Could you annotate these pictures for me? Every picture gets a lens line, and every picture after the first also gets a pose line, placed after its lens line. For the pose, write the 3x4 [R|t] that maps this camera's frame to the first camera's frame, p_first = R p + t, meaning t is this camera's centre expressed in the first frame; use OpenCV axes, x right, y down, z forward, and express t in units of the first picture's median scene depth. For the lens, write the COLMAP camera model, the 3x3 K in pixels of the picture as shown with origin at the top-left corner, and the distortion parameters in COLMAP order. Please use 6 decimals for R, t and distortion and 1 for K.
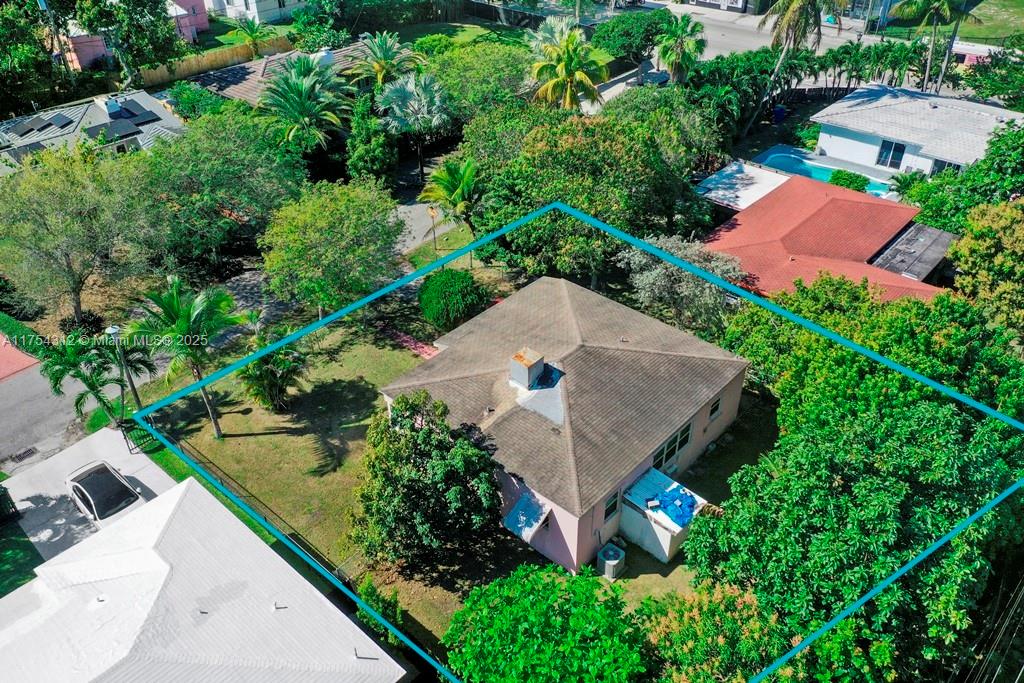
lens RADIAL K [[807.2, 0, 512.0], [0, 807.2, 341.5], [0, 0, 1]] dist [0.009300, -0.001118]
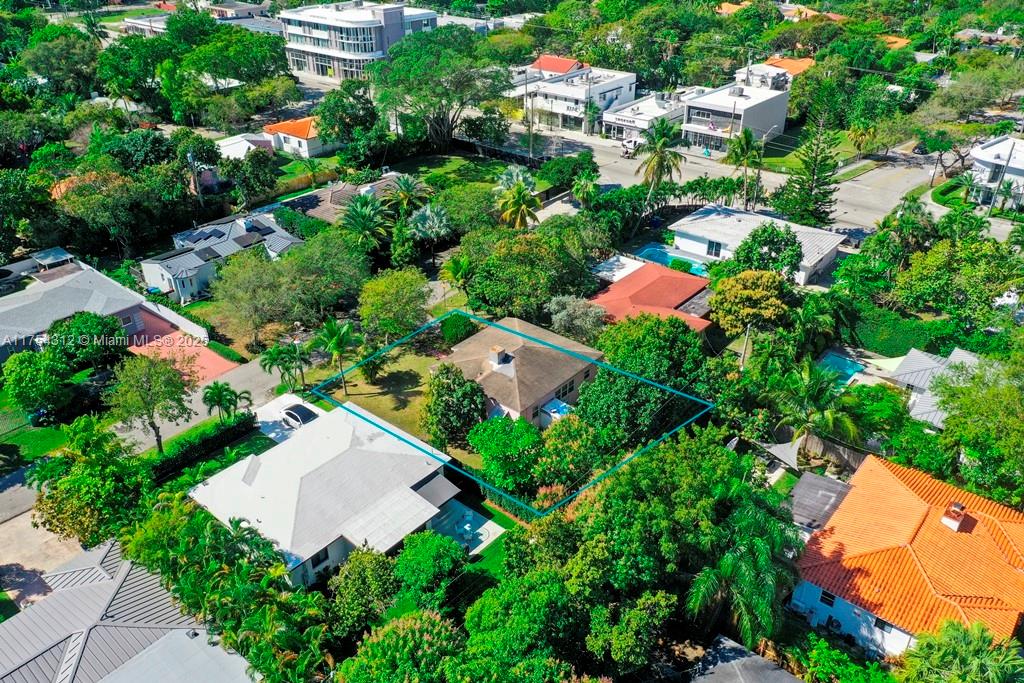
lens RADIAL K [[807.2, 0, 512.0], [0, 807.2, 341.5], [0, 0, 1]] dist [0.009300, -0.001118]
pose [[0.999414, -0.011622, 0.032195, -0.007990], [0.014563, 0.995591, -0.092669, 0.140919], [-0.030976, 0.093083, 0.995176, -0.822545]]
